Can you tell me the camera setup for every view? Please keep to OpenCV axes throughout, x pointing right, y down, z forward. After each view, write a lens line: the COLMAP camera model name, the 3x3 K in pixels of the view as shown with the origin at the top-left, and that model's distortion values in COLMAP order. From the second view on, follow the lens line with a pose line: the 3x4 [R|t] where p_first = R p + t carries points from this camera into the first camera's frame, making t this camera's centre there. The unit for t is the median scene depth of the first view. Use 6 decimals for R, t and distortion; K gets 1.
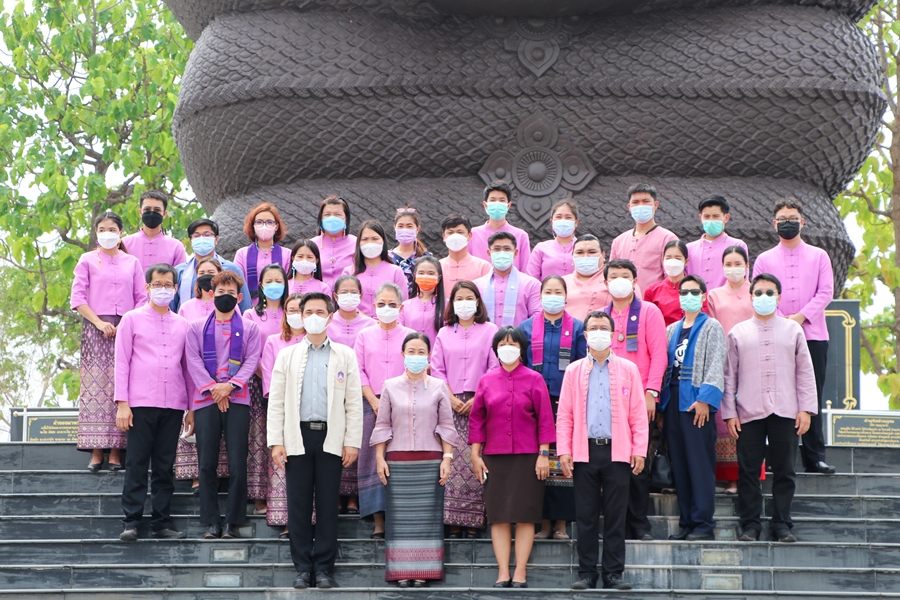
lens RADIAL K [[3164.0, 0, 480.3], [0, 3164.0, 299.9], [0, 0, 1]] dist [0.619071, 1.557347]
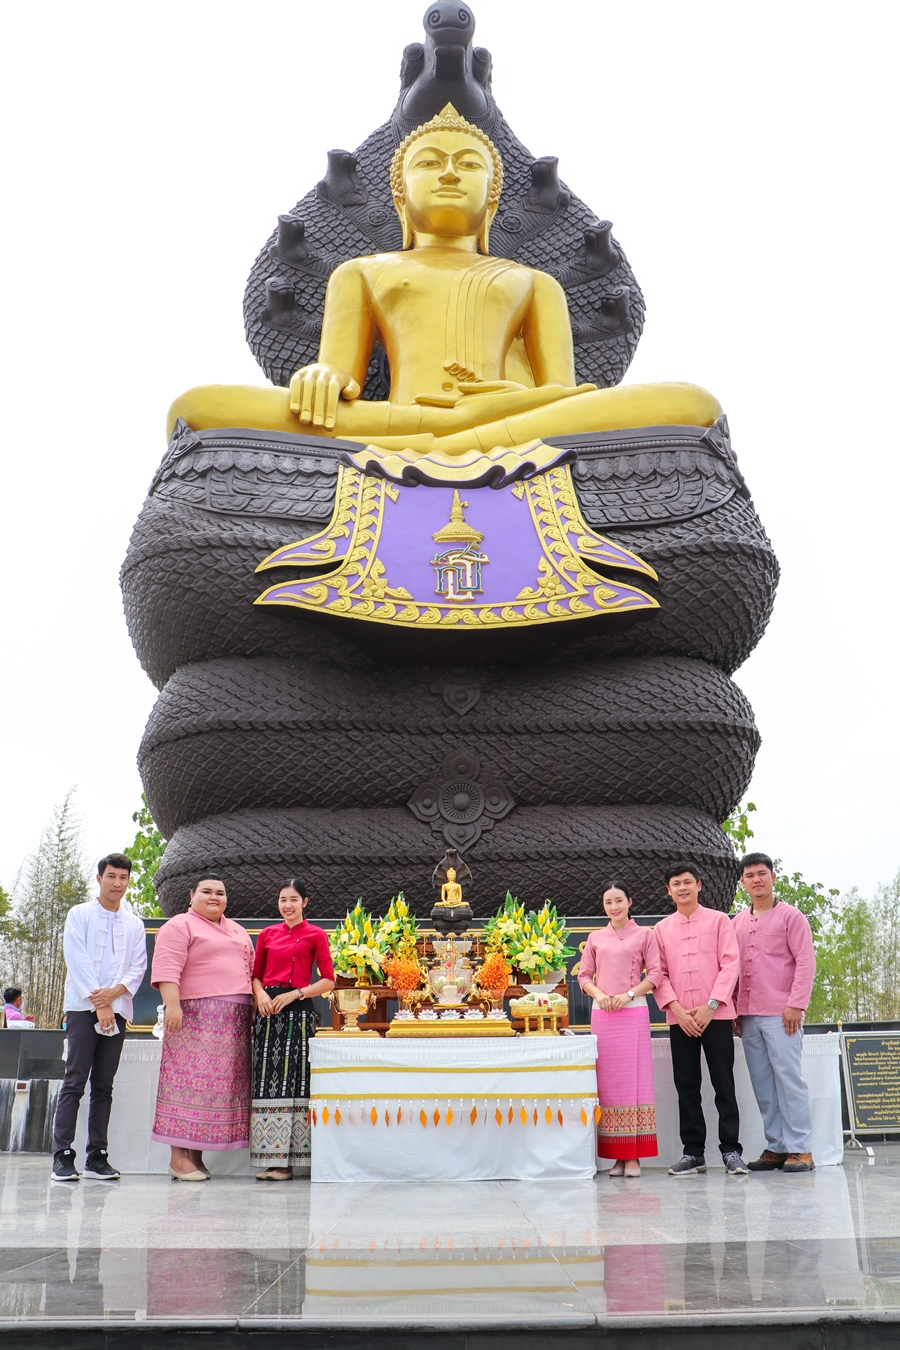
lens RADIAL K [[1099.9, 0, 455.3], [0, 1099.9, 669.4], [0, 0, 1]] dist [-0.198123, 0.191532]
pose [[0.998774, 0.003247, 0.049388, -0.002840], [0.009220, 0.968179, -0.250090, 0.009578], [-0.048629, 0.250239, 0.966962, 0.630505]]
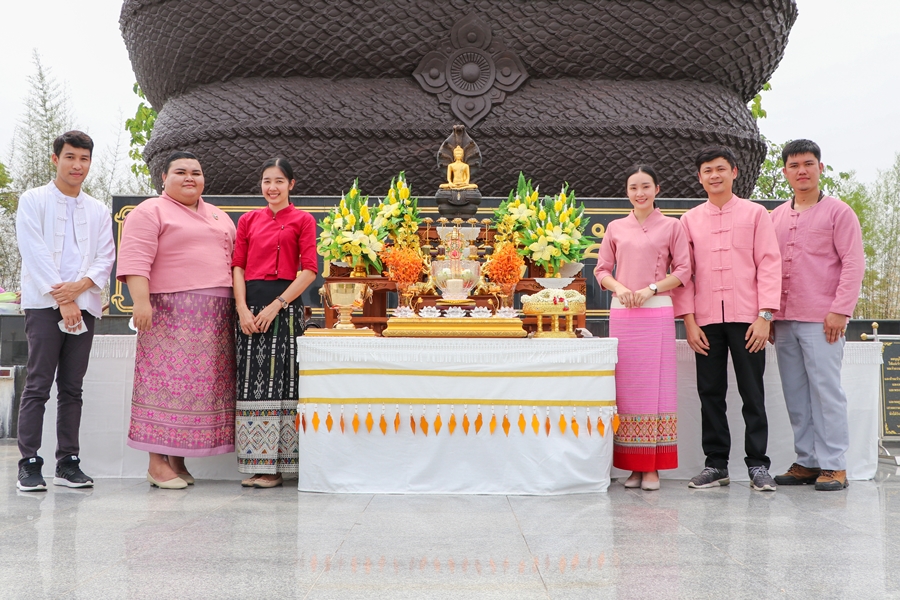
lens RADIAL K [[1092.8, 0, 466.3], [0, 1092.8, 256.1], [0, 0, 1]] dist [-0.094432, 0.030501]
pose [[0.998615, 0.003846, 0.052465, -0.001556], [-0.005618, 0.999417, 0.033666, 0.006569], [-0.052305, -0.033915, 0.998055, 0.654957]]
